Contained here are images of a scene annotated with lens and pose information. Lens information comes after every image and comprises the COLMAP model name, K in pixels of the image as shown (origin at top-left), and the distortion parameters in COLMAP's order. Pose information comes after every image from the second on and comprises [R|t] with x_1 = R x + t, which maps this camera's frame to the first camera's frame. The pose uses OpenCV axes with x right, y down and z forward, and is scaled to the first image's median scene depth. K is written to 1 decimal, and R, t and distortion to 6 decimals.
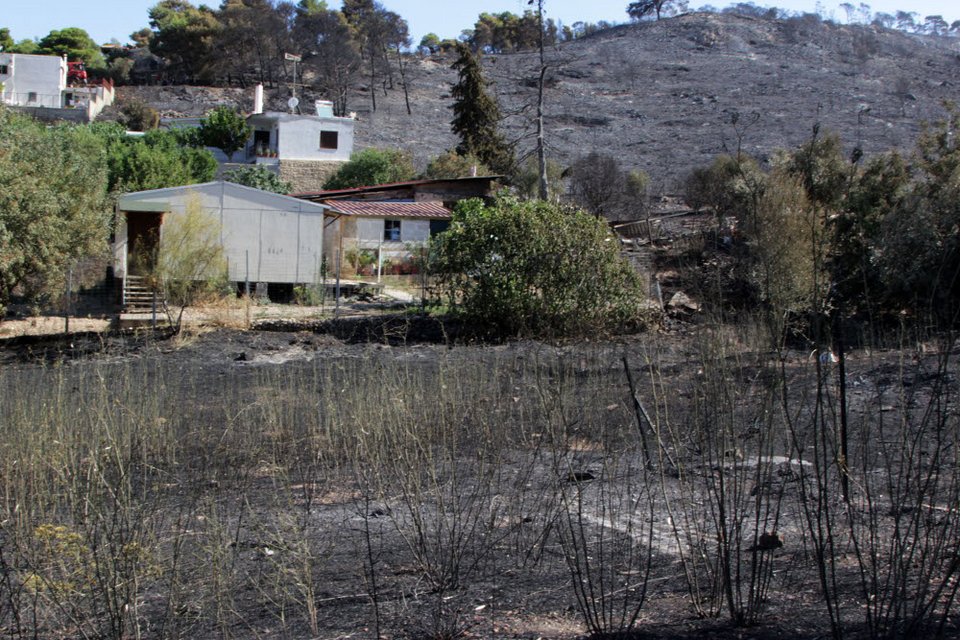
lens RADIAL K [[1073.5, 0, 473.1], [0, 1073.5, 323.5], [0, 0, 1]] dist [-0.127590, 0.088248]
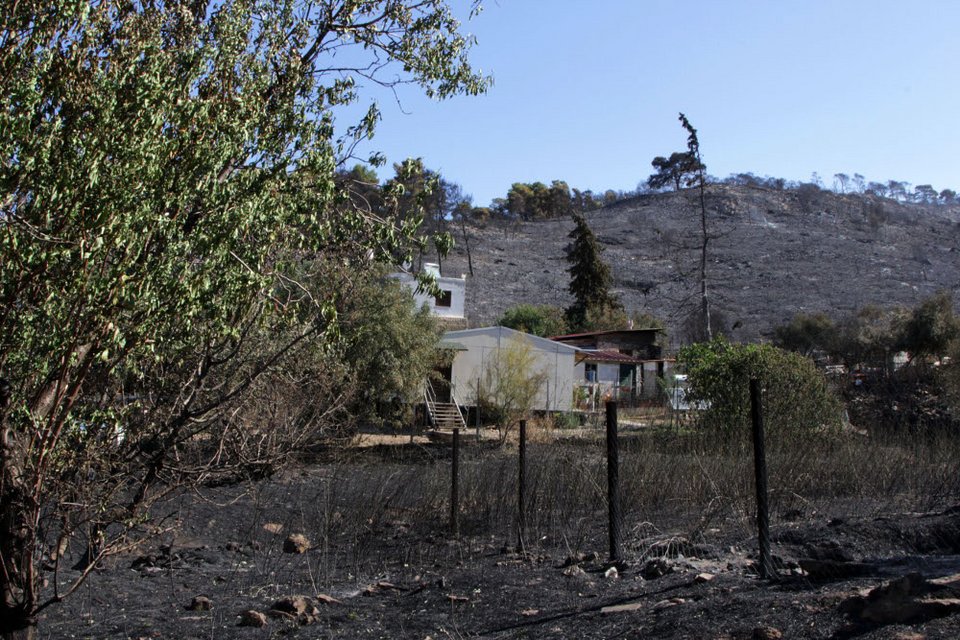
lens RADIAL K [[1073.5, 0, 473.1], [0, 1073.5, 323.5], [0, 0, 1]] dist [-0.127590, 0.088248]
pose [[0.999918, 0.006814, 0.010829, -0.094613], [-0.005101, 0.988531, -0.150933, 0.016938], [-0.011734, 0.150866, 0.988485, -0.076356]]
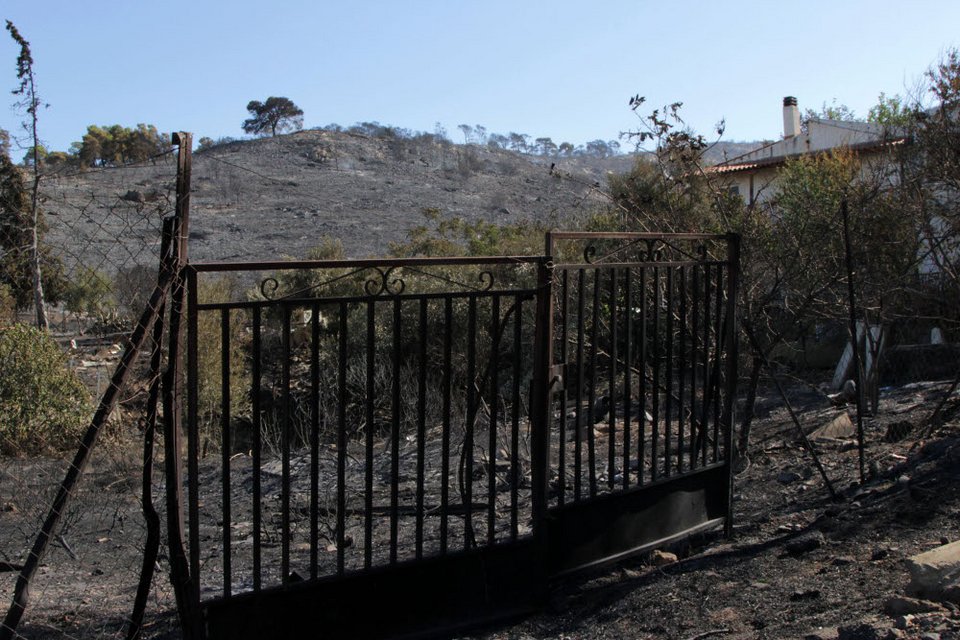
lens RADIAL K [[1073.5, 0, 473.1], [0, 1073.5, 323.5], [0, 0, 1]] dist [-0.127590, 0.088248]
pose [[0.947097, -0.019322, 0.320365, 0.059899], [0.053335, 0.993782, -0.097736, 0.003307], [-0.316484, 0.109653, 0.942239, -0.005140]]
